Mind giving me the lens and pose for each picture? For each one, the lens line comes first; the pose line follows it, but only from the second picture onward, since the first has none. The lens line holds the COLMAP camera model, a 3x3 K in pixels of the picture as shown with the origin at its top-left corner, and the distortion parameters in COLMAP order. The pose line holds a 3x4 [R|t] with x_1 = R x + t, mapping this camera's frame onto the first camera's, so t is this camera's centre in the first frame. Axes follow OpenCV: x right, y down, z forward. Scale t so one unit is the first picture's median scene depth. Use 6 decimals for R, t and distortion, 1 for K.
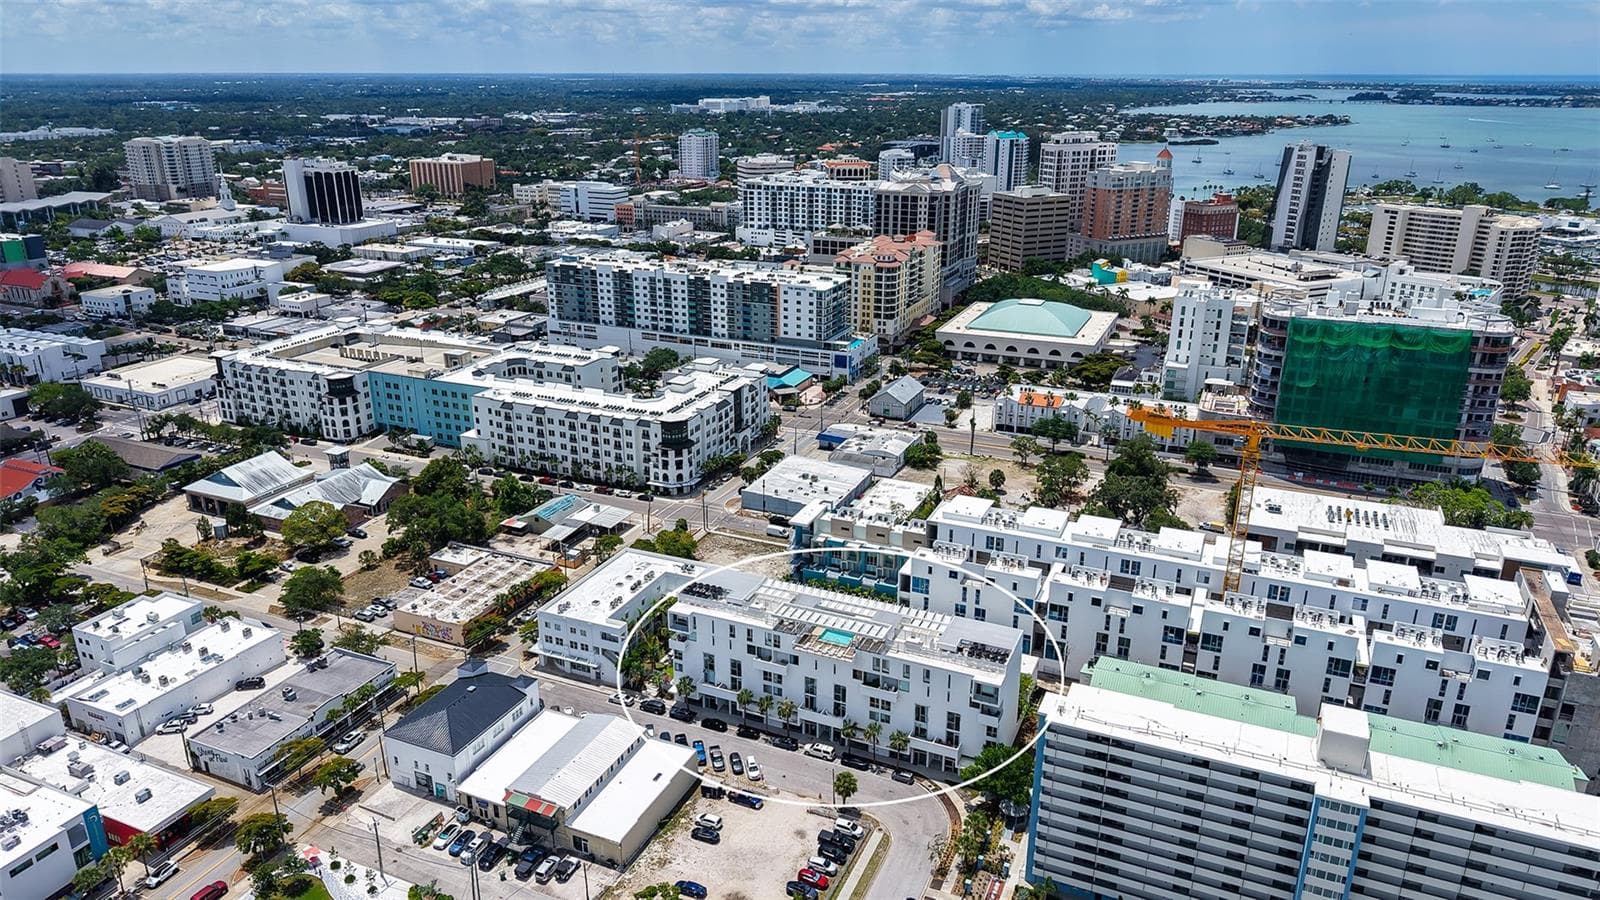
lens RADIAL K [[1061.3, 0, 800.7], [0, 1061.3, 471.1], [0, 0, 1]] dist [0.051957, -0.072400]
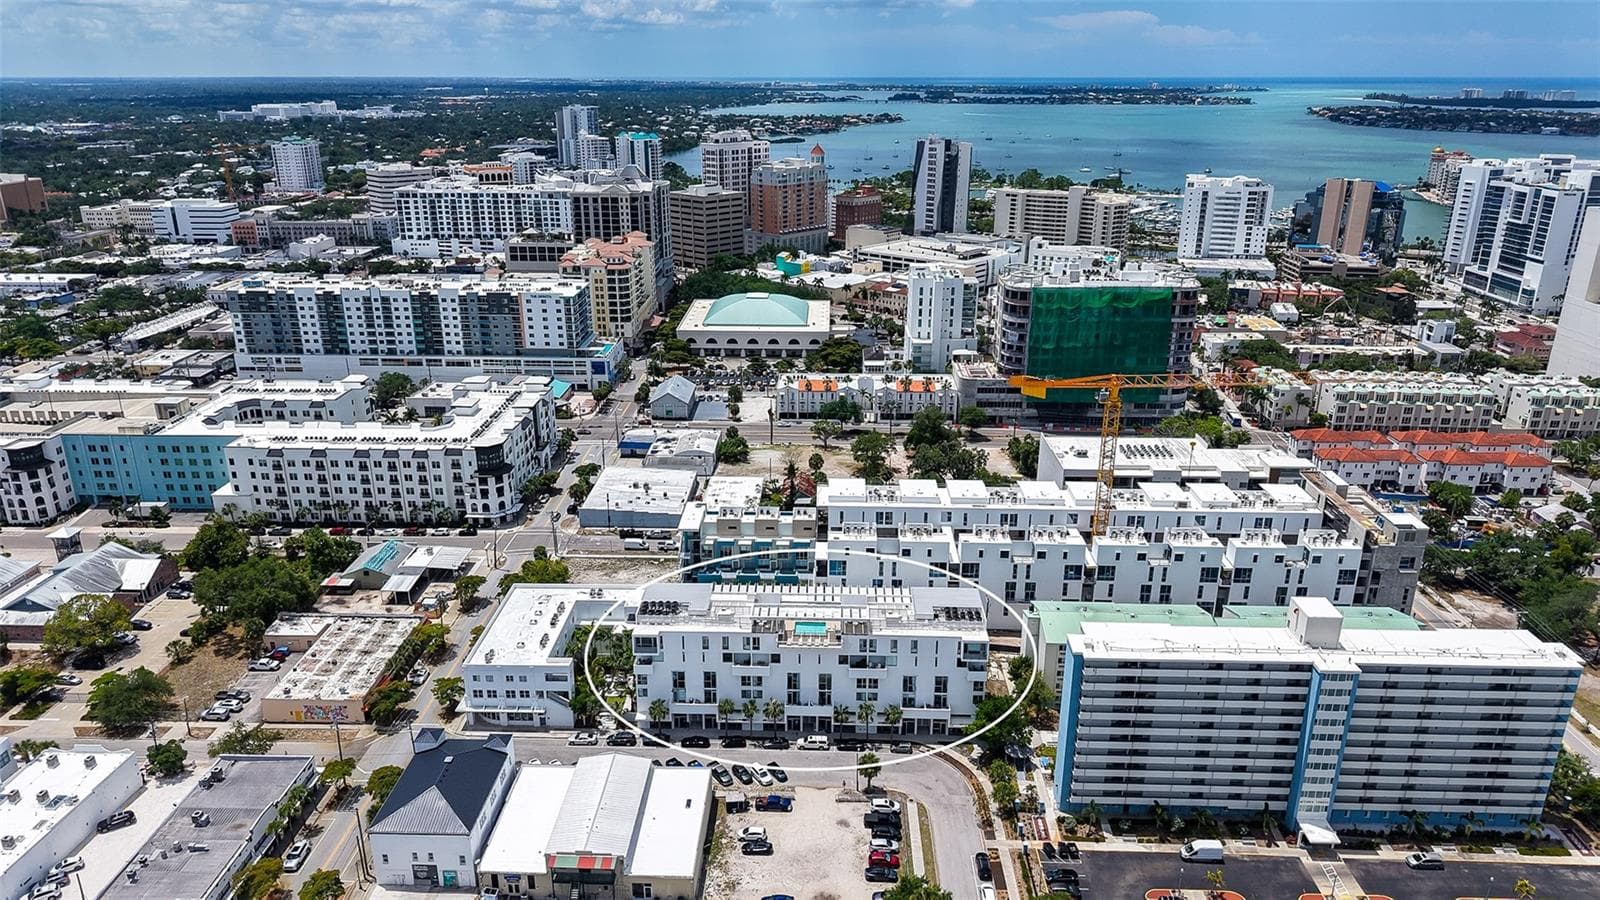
lens RADIAL K [[1061.3, 0, 800.7], [0, 1061.3, 471.1], [0, 0, 1]] dist [0.051957, -0.072400]
pose [[0.927250, -0.132304, 0.350290, -0.185868], [0.133202, 0.990853, 0.021646, -0.008488], [-0.349949, 0.026588, 0.936391, 0.034593]]
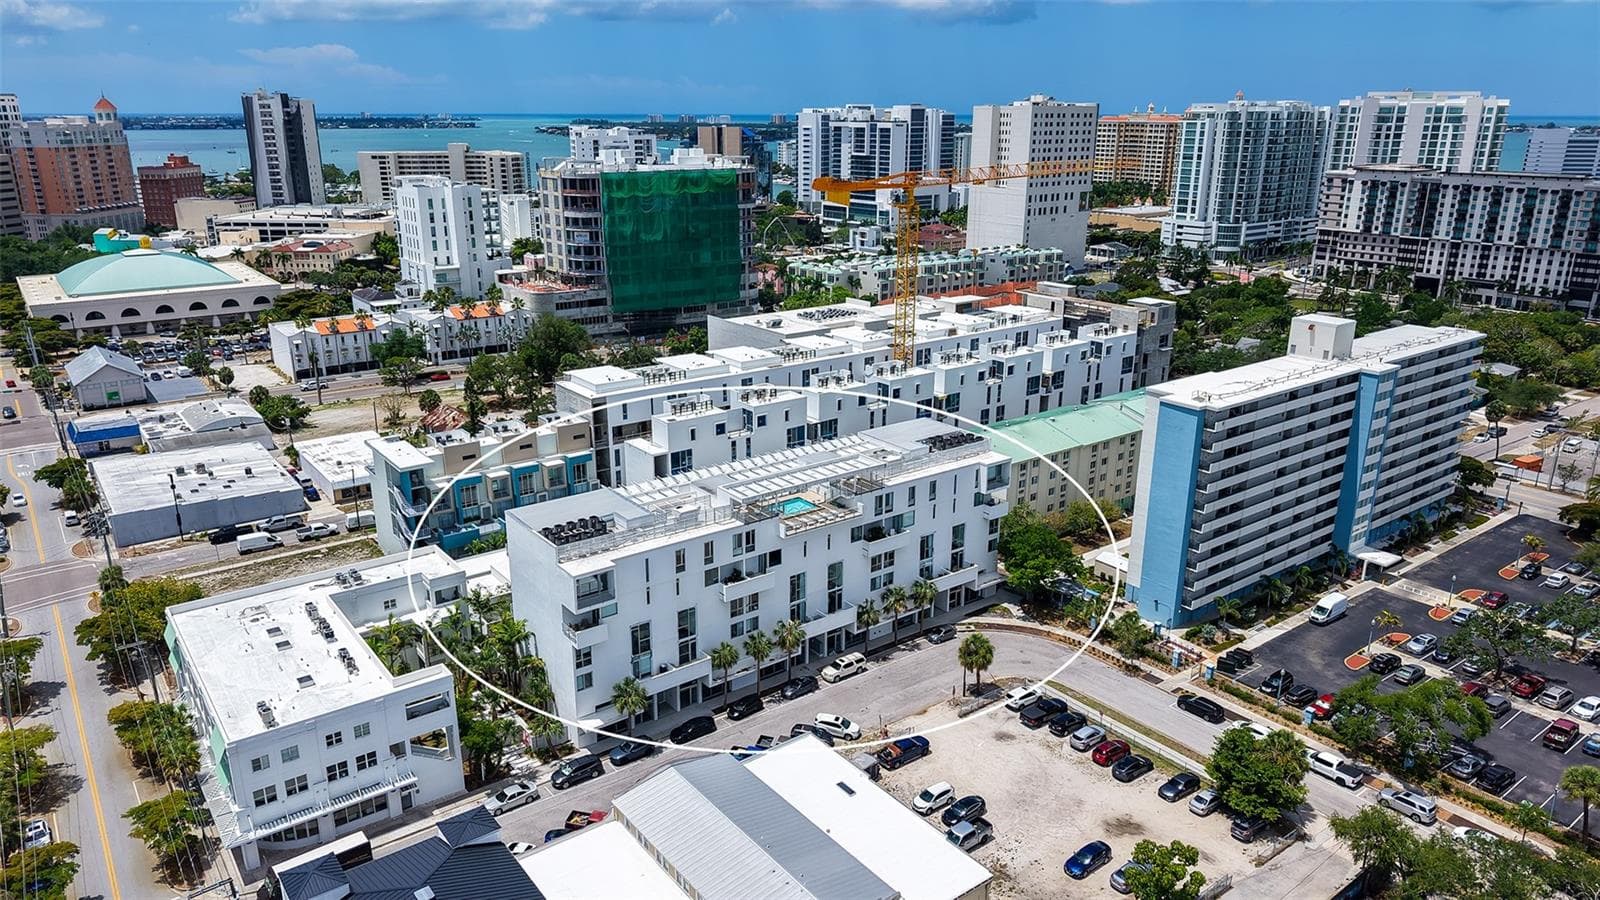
lens RADIAL K [[1075.4, 0, 800.0], [0, 1075.4, 450.0], [0, 0, 1]] dist [0.025069, -0.022803]
pose [[0.485714, -0.264556, 0.833122, -0.310272], [0.308803, 0.943577, 0.119597, 0.027155], [-0.817755, 0.199180, 0.540004, 0.378588]]
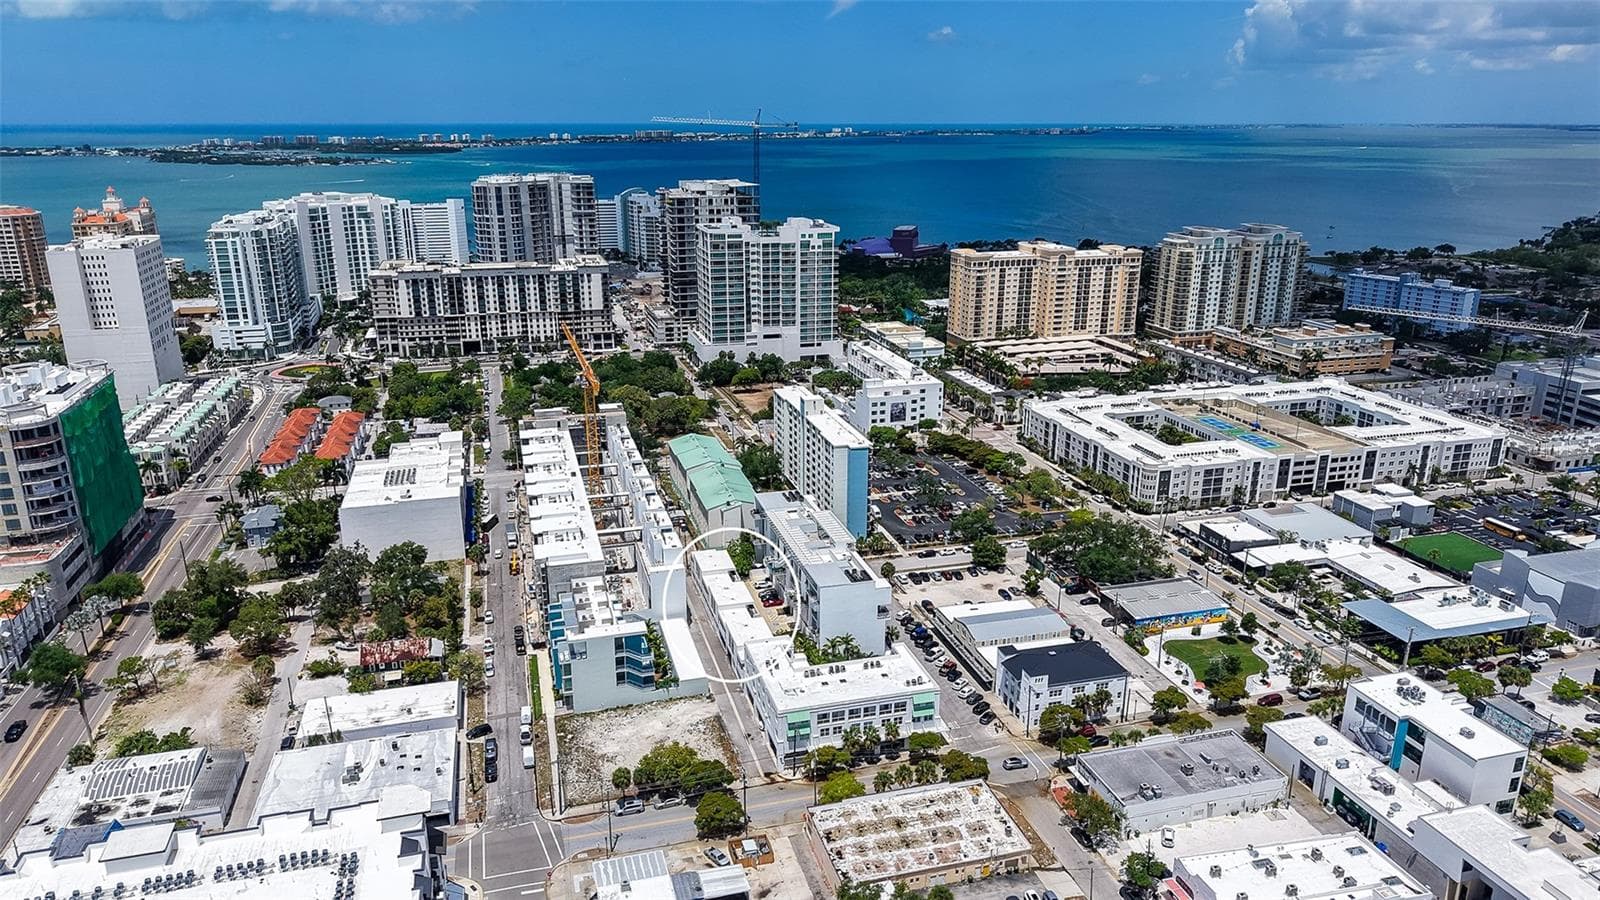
lens RADIAL K [[1075.4, 0, 800.0], [0, 1075.4, 450.0], [0, 0, 1]] dist [0.025069, -0.022803]
pose [[-0.635426, -0.230164, 0.737061, -0.568580], [0.271584, 0.826934, 0.492364, -0.382319], [-0.722825, 0.513035, -0.462946, 0.965871]]
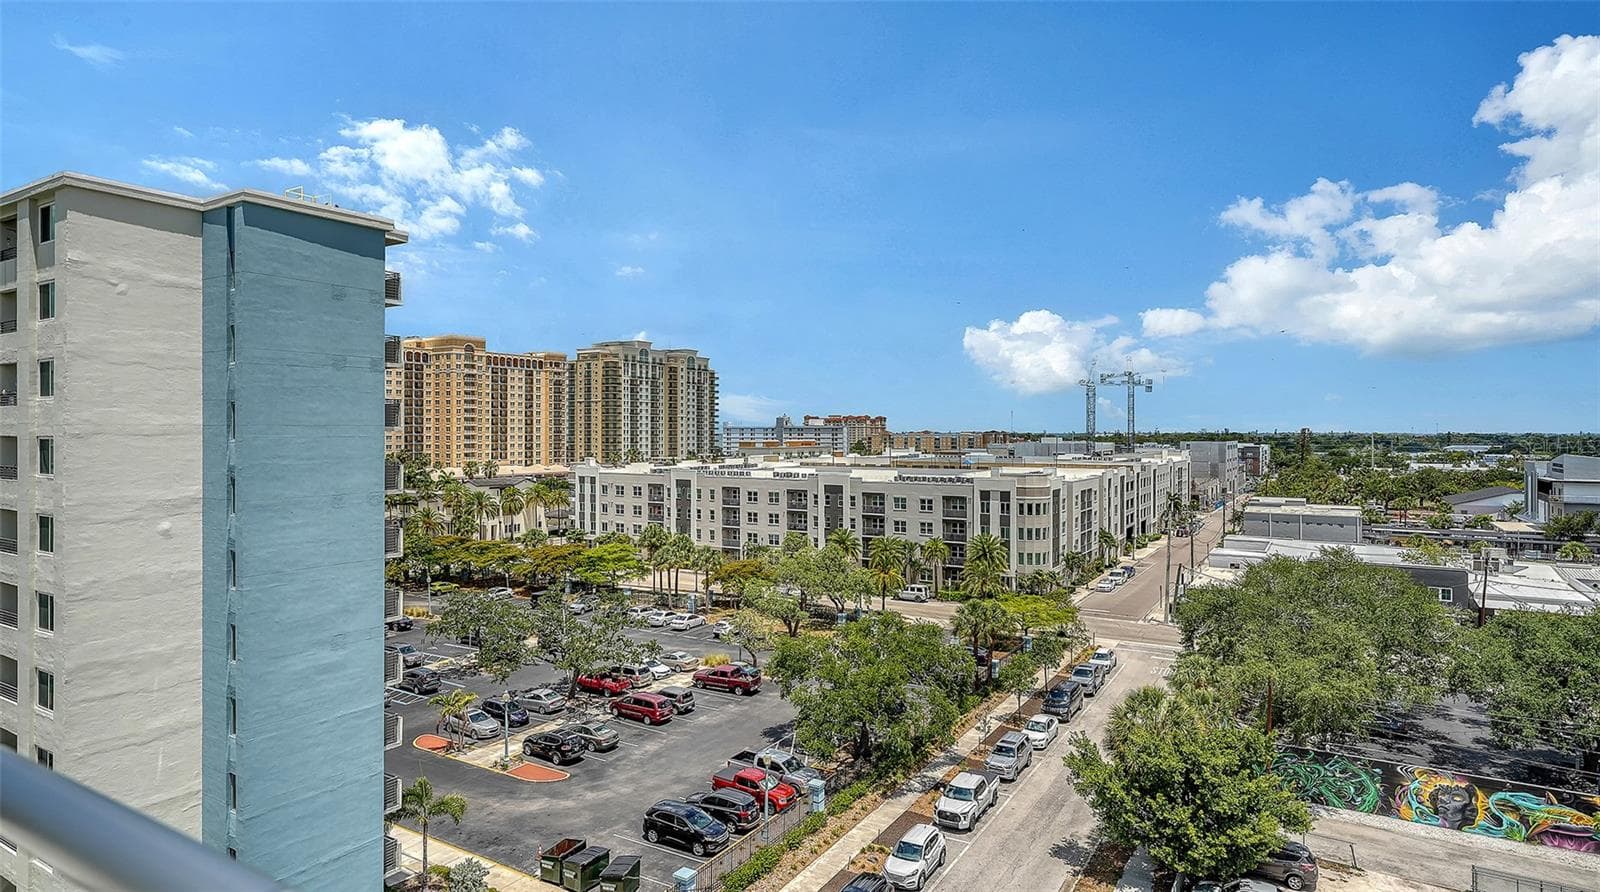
lens RADIAL K [[860.3, 0, 800.0], [0, 860.3, 446.0], [0, 0, 1]] dist [-0.001400, -0.000095]
pose [[-0.993231, -0.008815, 0.115823, 0.042587], [0.034325, 0.930314, 0.365153, 0.097431], [-0.110970, 0.366657, -0.923714, 0.570276]]
